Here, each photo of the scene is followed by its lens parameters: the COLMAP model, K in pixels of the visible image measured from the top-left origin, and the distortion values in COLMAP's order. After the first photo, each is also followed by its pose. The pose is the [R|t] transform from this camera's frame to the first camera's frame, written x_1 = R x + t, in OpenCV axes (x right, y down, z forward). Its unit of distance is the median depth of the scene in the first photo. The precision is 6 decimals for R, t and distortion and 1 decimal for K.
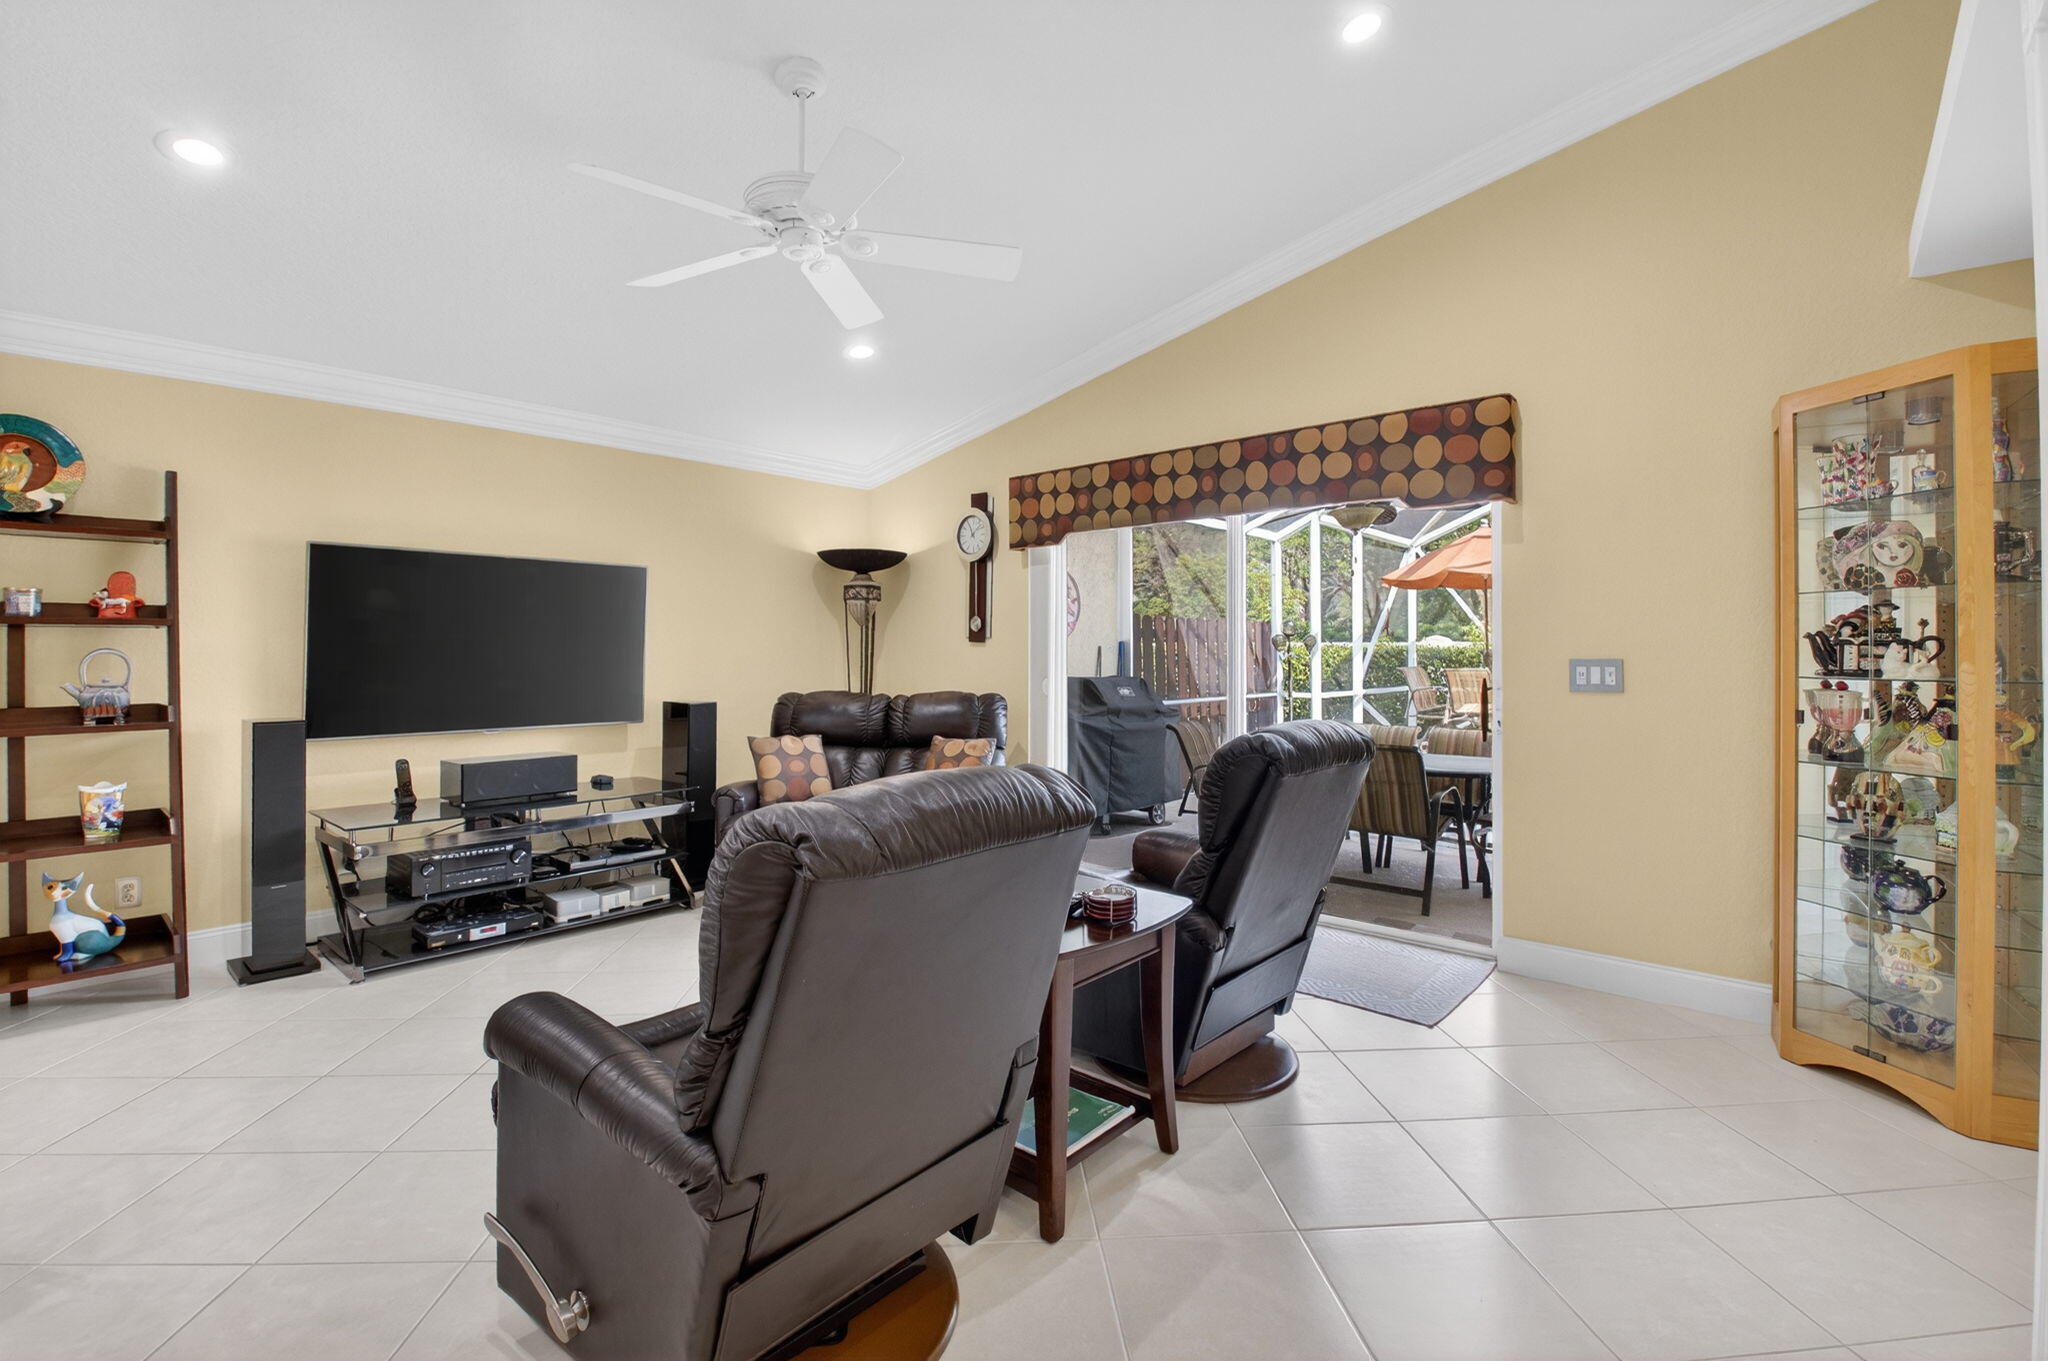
lens RADIAL K [[899.9, 0, 1005.2], [0, 899.9, 652.3], [0, 0, 1]] dist [-0.013369, -0.006436]
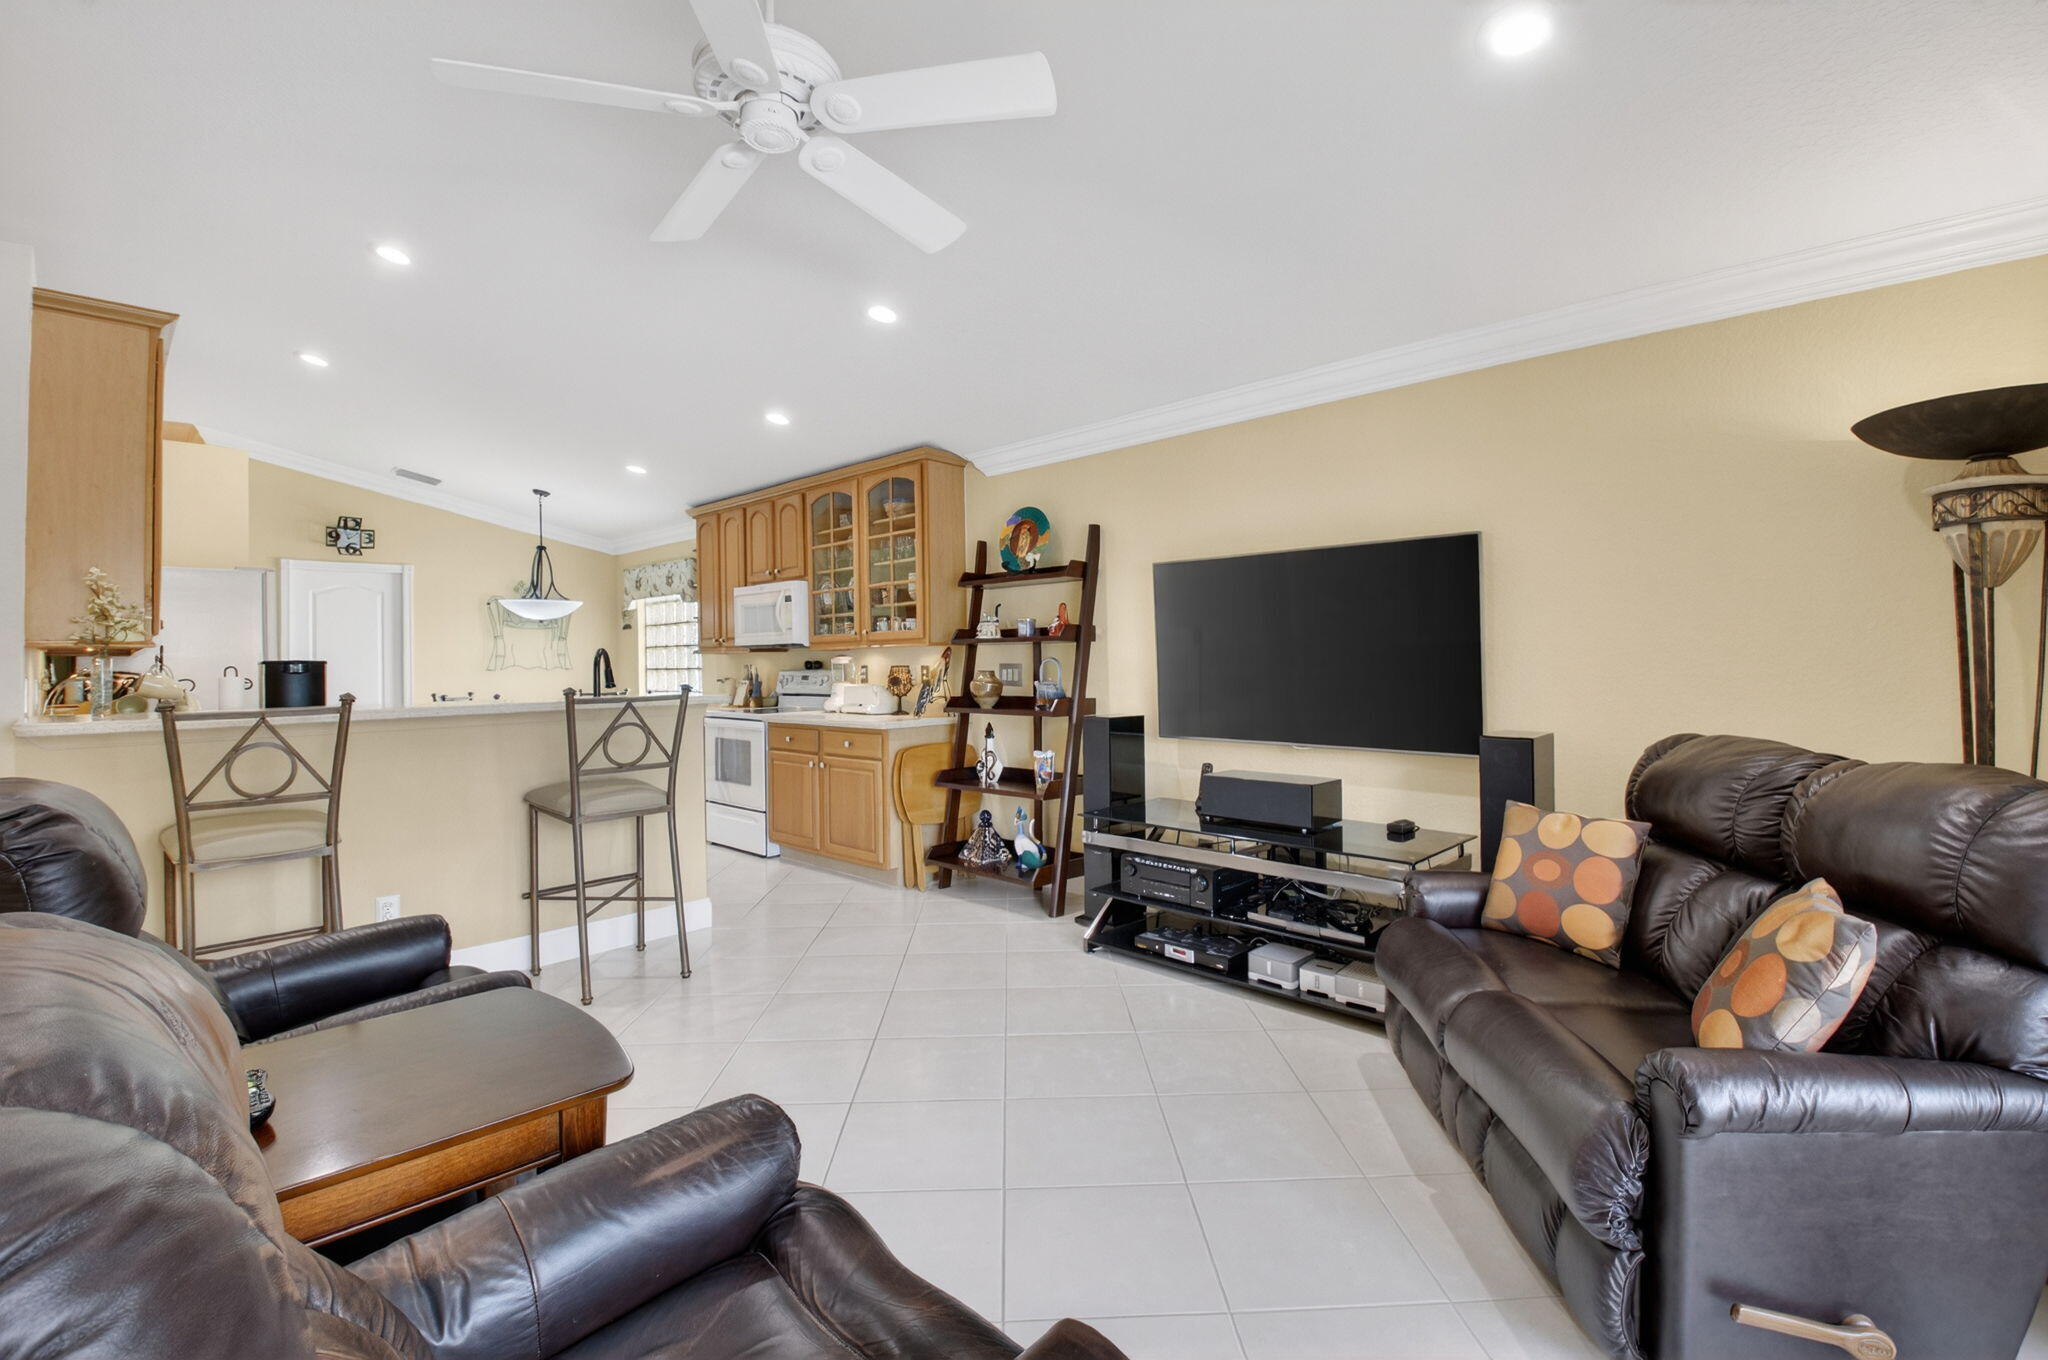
lens RADIAL K [[910.5, 0, 1044.9], [0, 910.5, 663.8], [0, 0, 1]] dist [-0.016856, -0.004884]
pose [[-0.029980, 0.002200, -0.999548, 0.433284], [0.007943, 0.999967, 0.001963, 0.002376], [0.999519, -0.007881, -0.029997, 0.989499]]
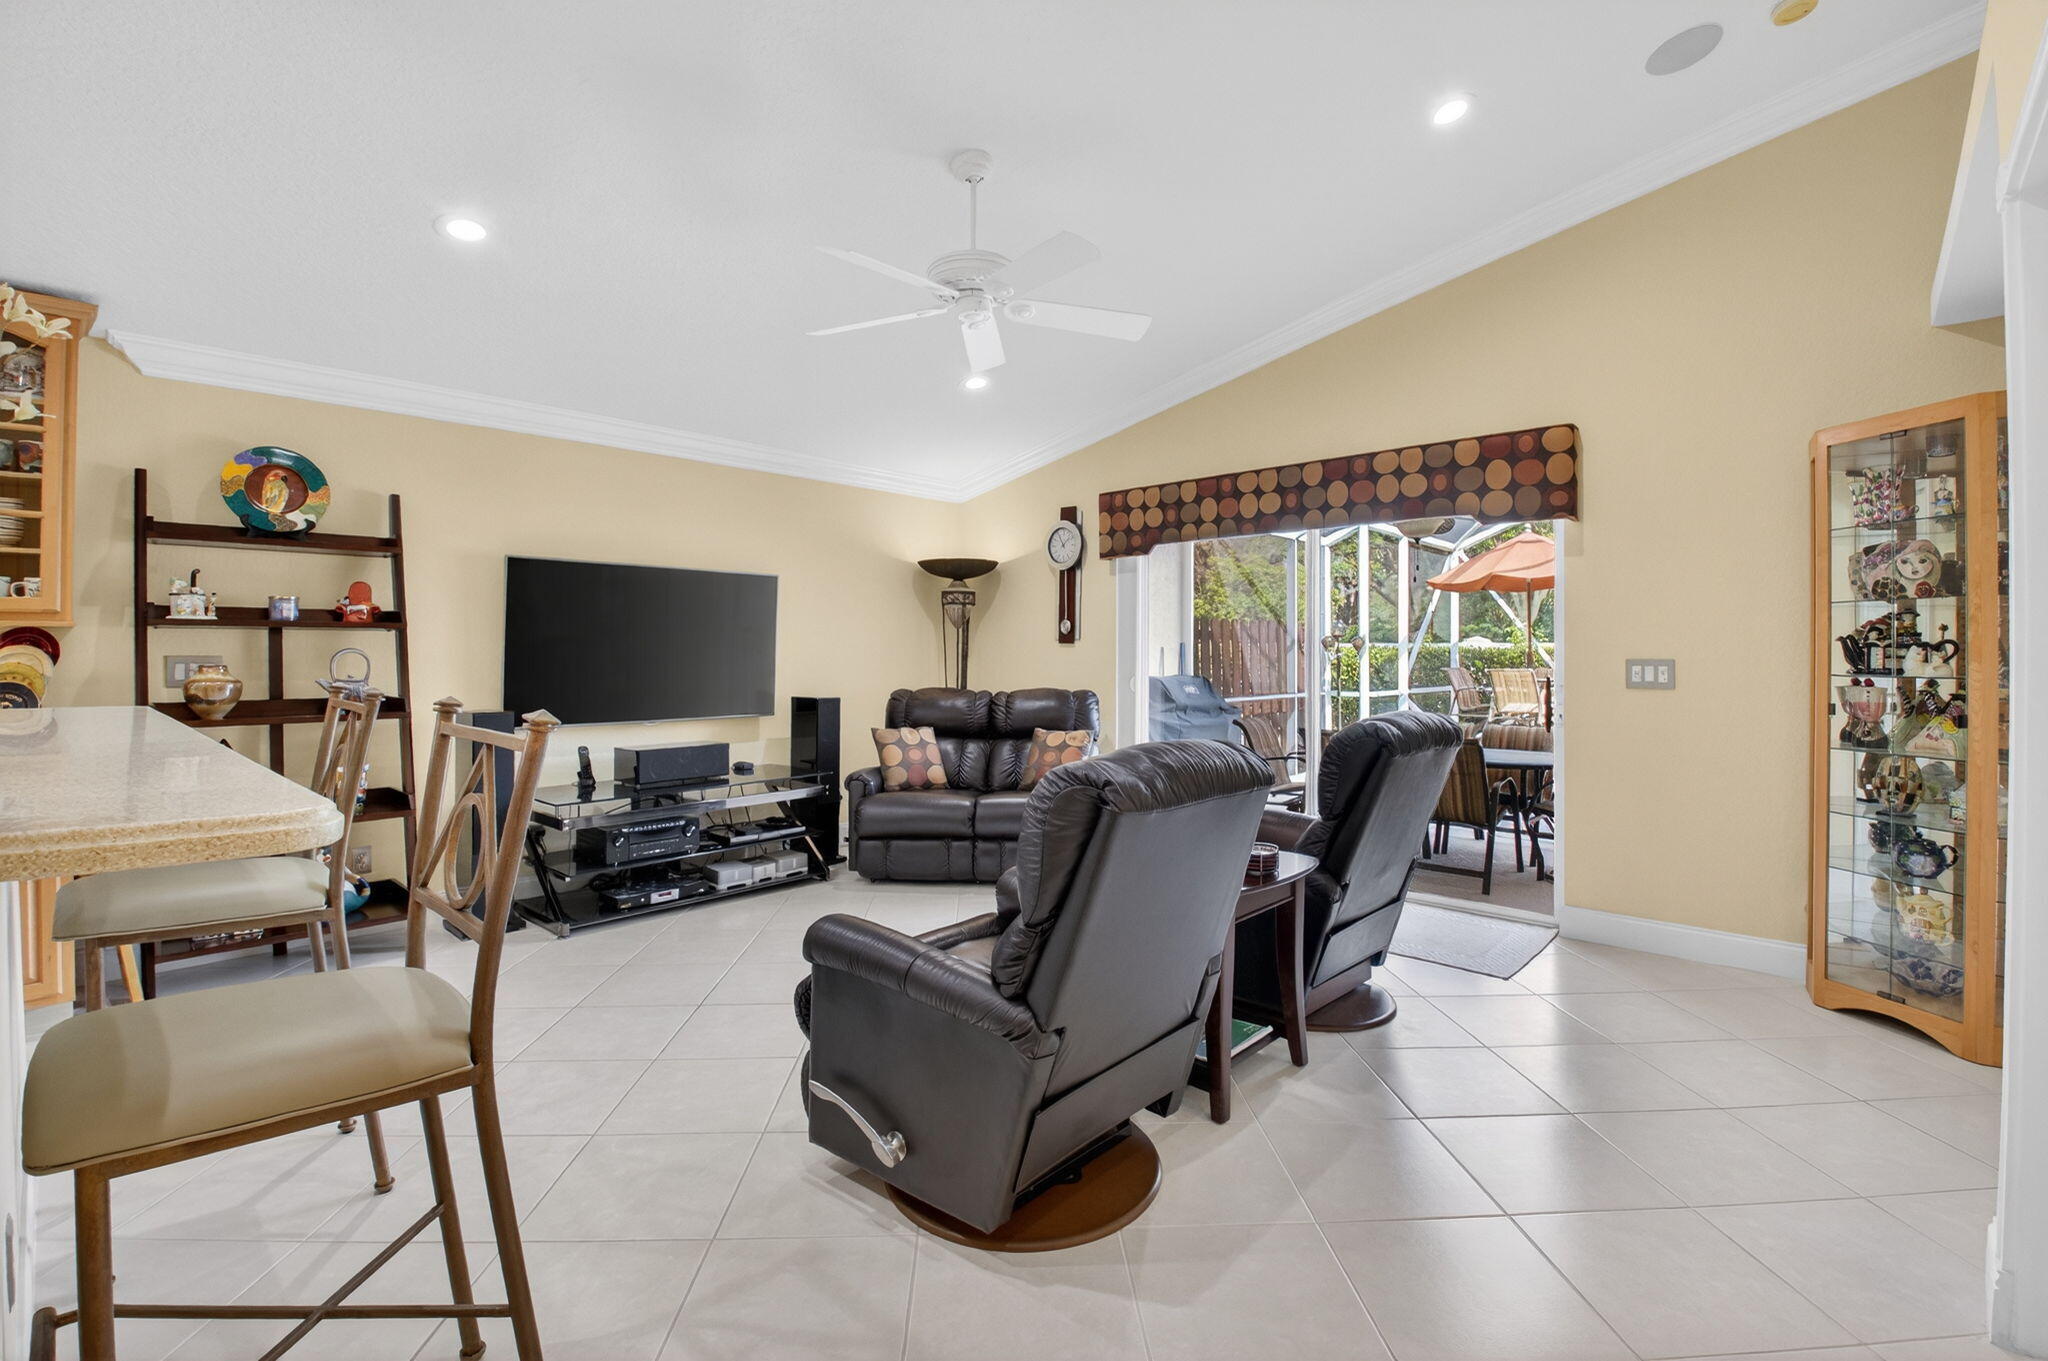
lens RADIAL K [[899.9, 0, 1008.6], [0, 899.9, 655.5], [0, 0, 1]] dist [-0.013369, -0.006436]
pose [[0.999683, 0.001302, -0.025159, -0.117981], [-0.001224, 0.999994, 0.003136, 0.000202], [0.025163, -0.003104, 0.999679, -0.143860]]
